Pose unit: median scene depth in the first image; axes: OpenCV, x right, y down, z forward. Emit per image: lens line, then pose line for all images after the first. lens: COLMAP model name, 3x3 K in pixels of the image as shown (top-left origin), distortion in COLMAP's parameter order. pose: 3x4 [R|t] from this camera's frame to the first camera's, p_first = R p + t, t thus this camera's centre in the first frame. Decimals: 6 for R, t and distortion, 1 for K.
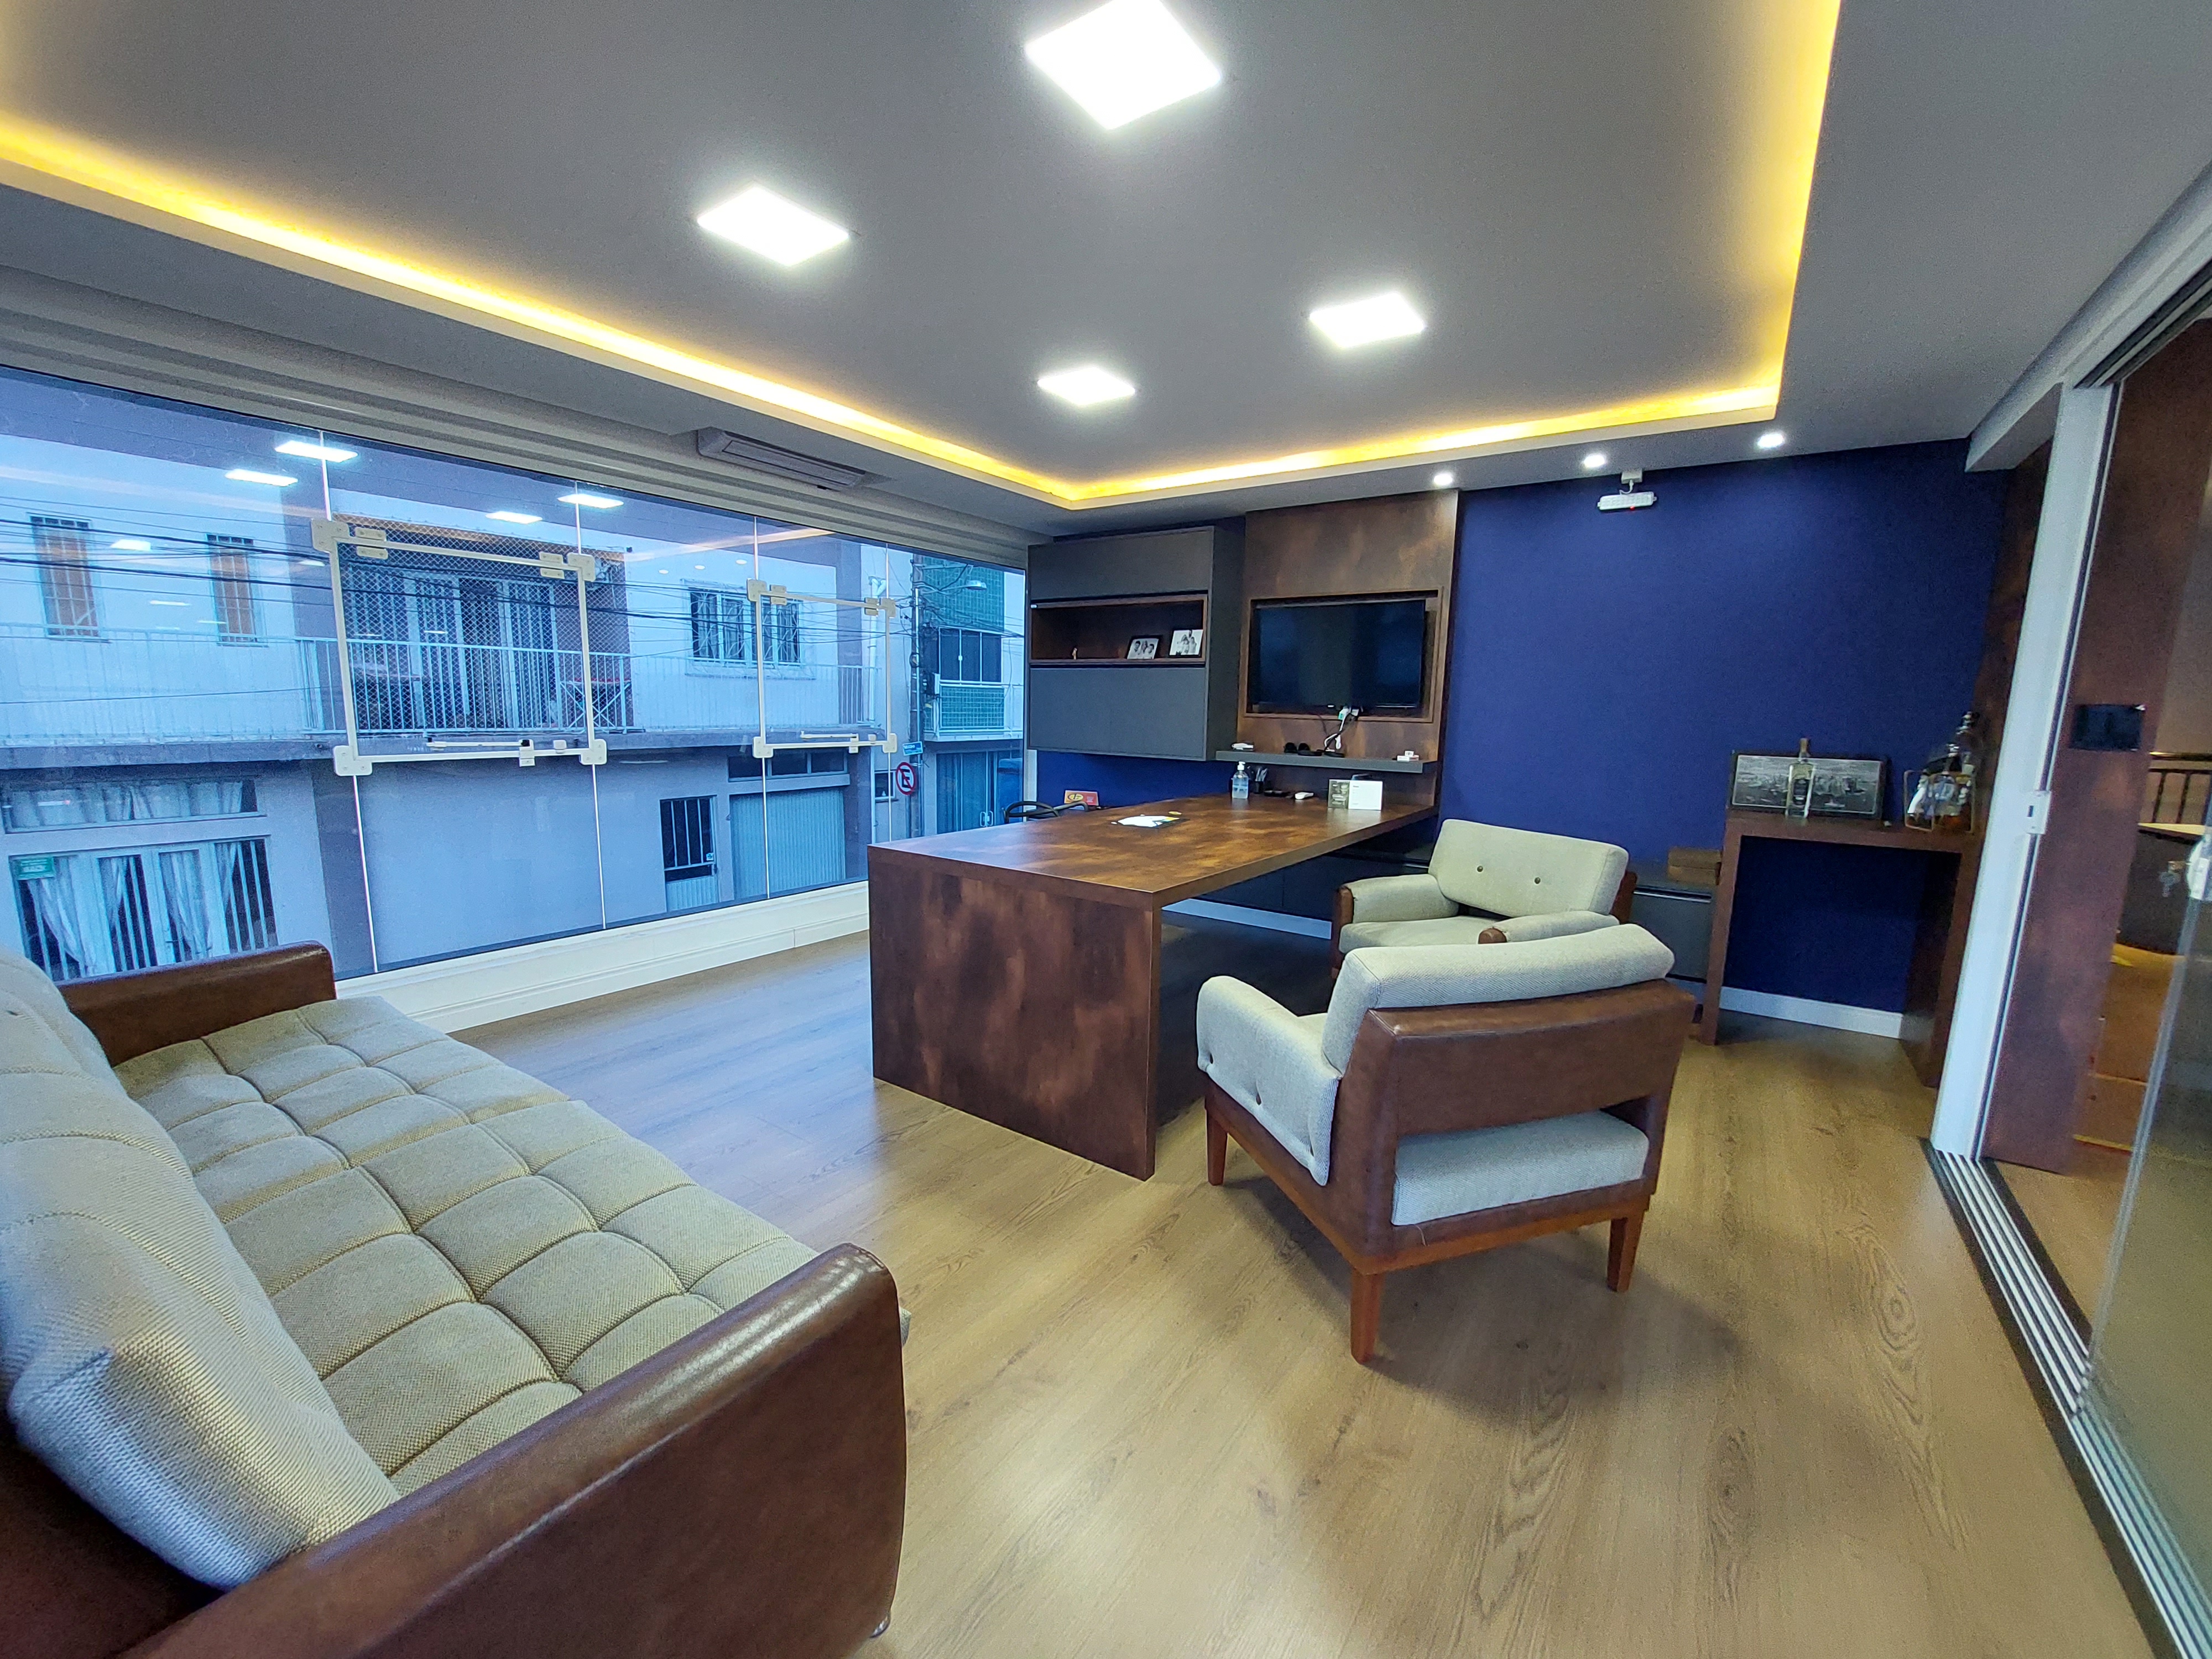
lens RADIAL K [[887.3, 0, 1106.0], [0, 887.3, 829.5], [0, 0, 1]] dist [-0.000795, -0.000146]
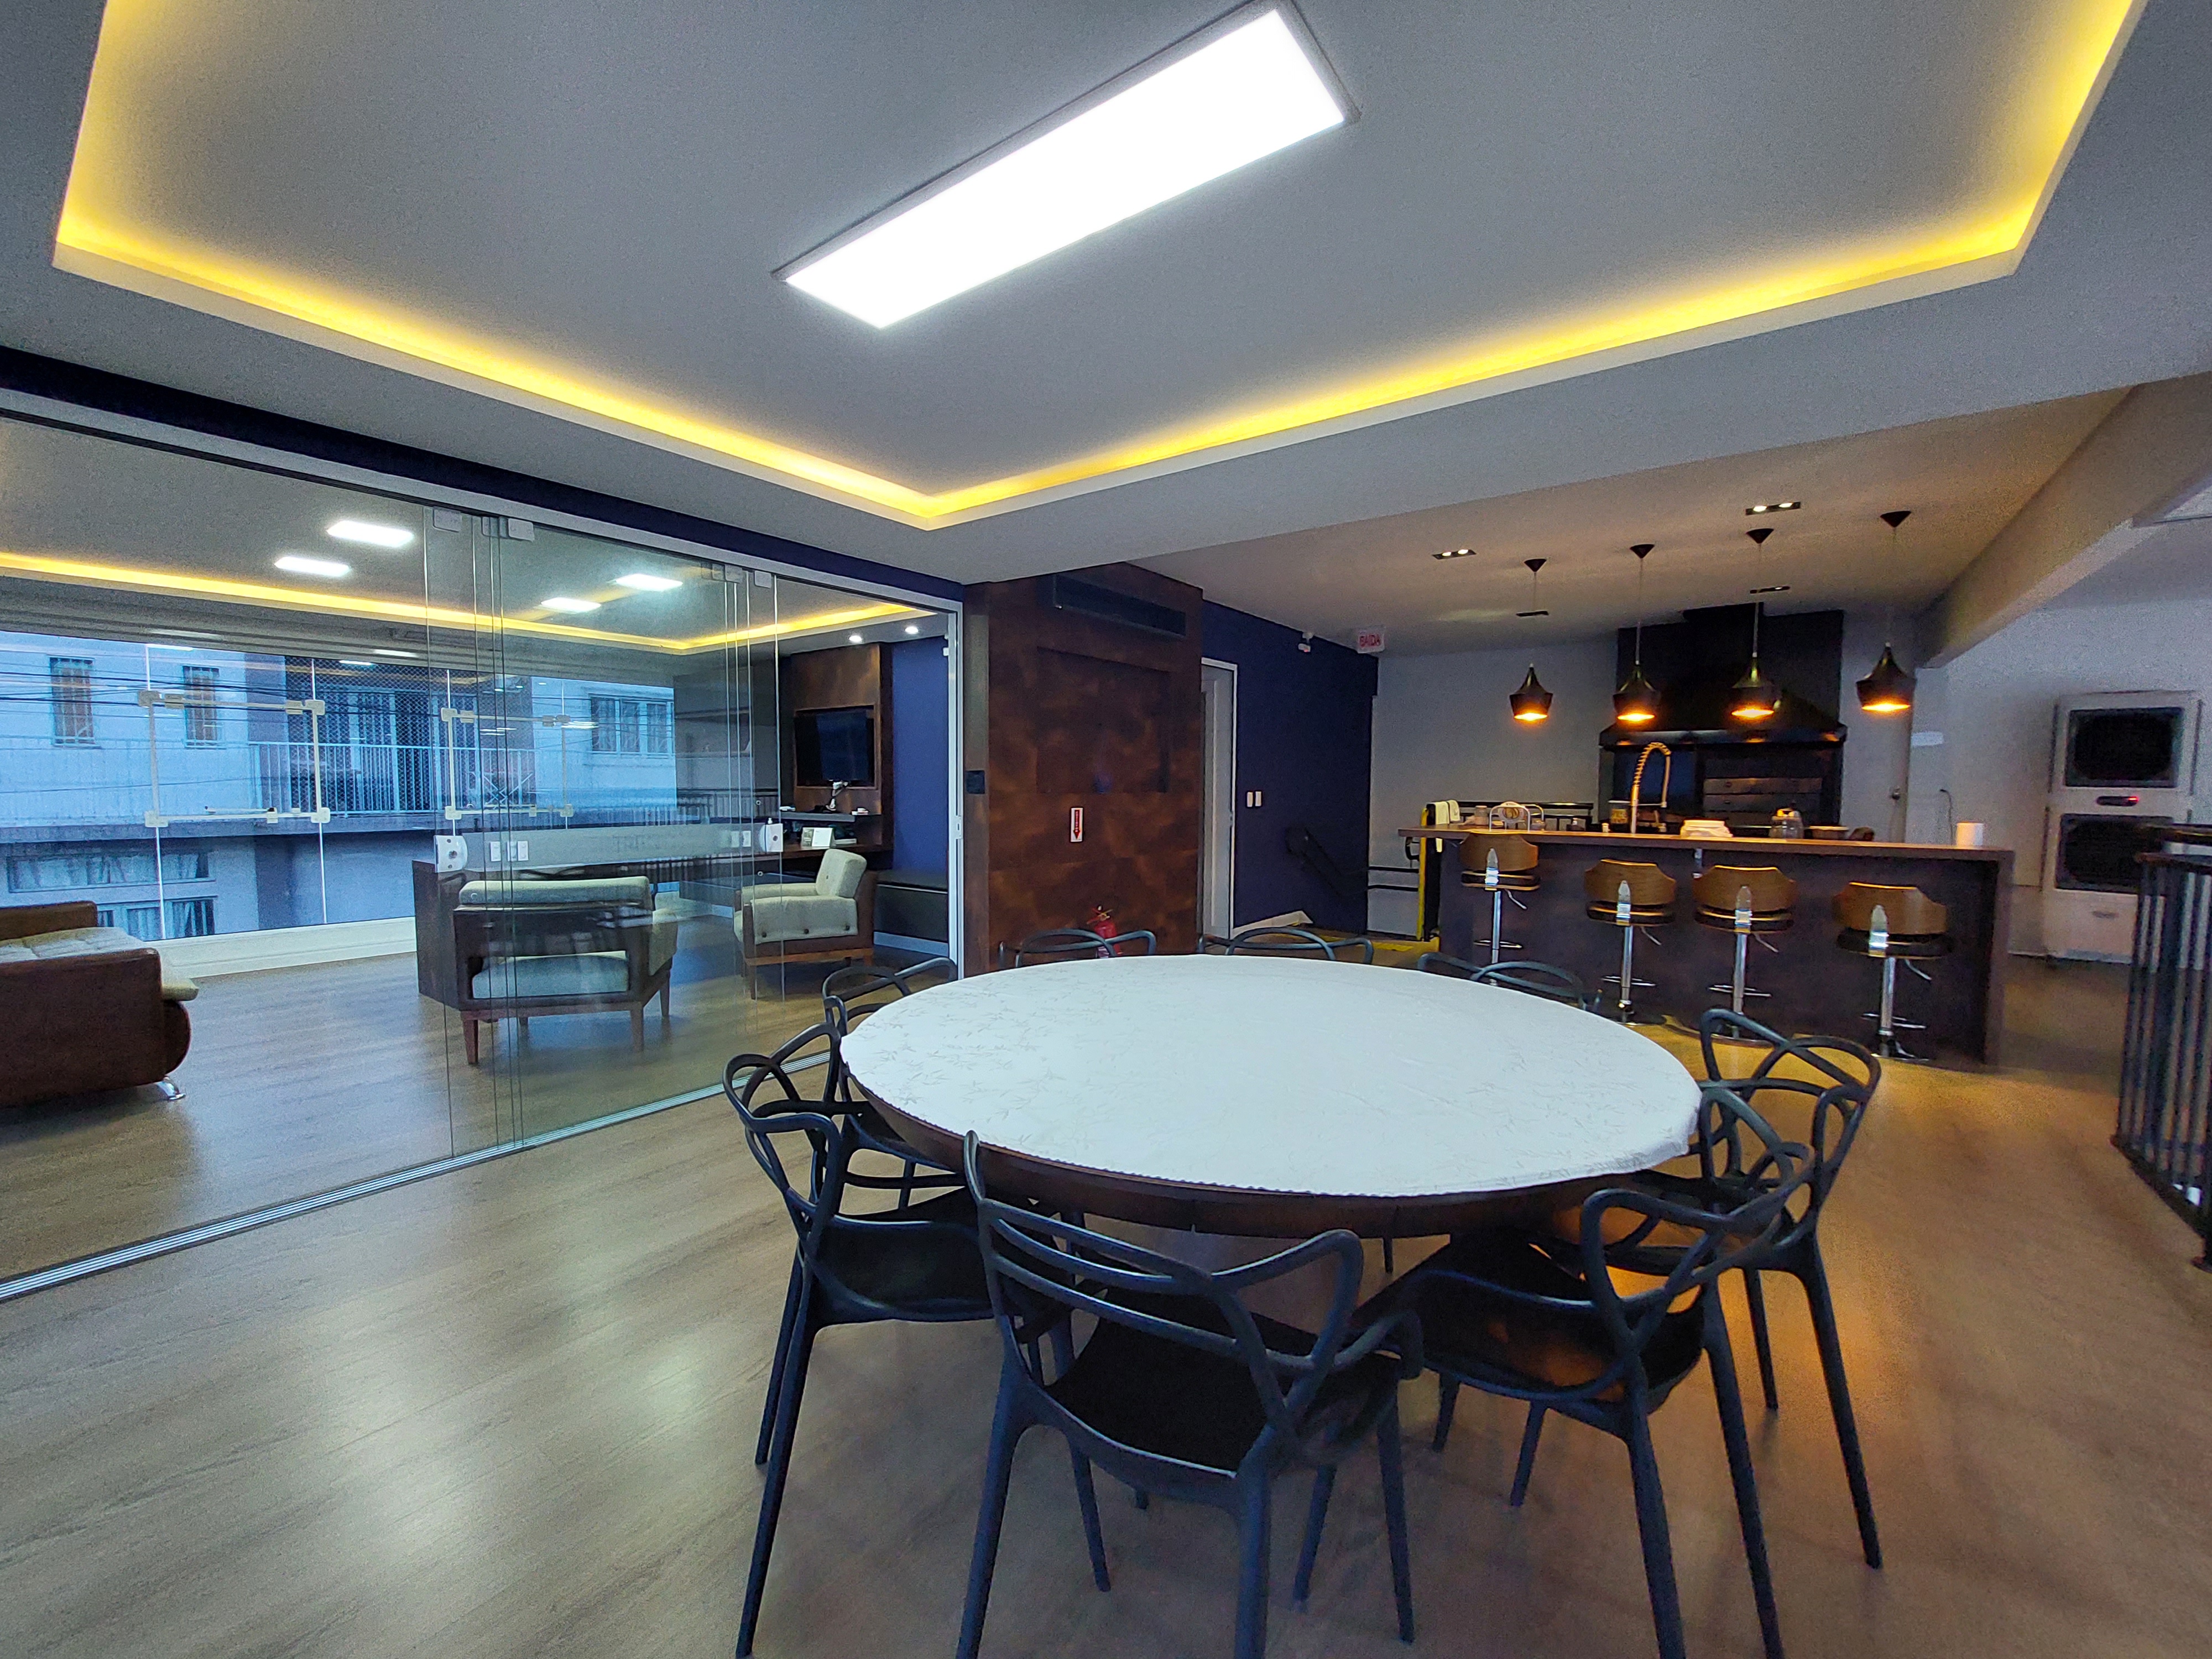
lens RADIAL K [[887.3, 0, 1106.0], [0, 887.3, 829.5], [0, 0, 1]] dist [-0.000795, -0.000146]
pose [[0.999528, -0.013976, -0.027343, 0.383256], [0.011414, 0.995723, -0.091683, 0.044926], [0.028508, 0.091328, 0.995413, -0.246708]]
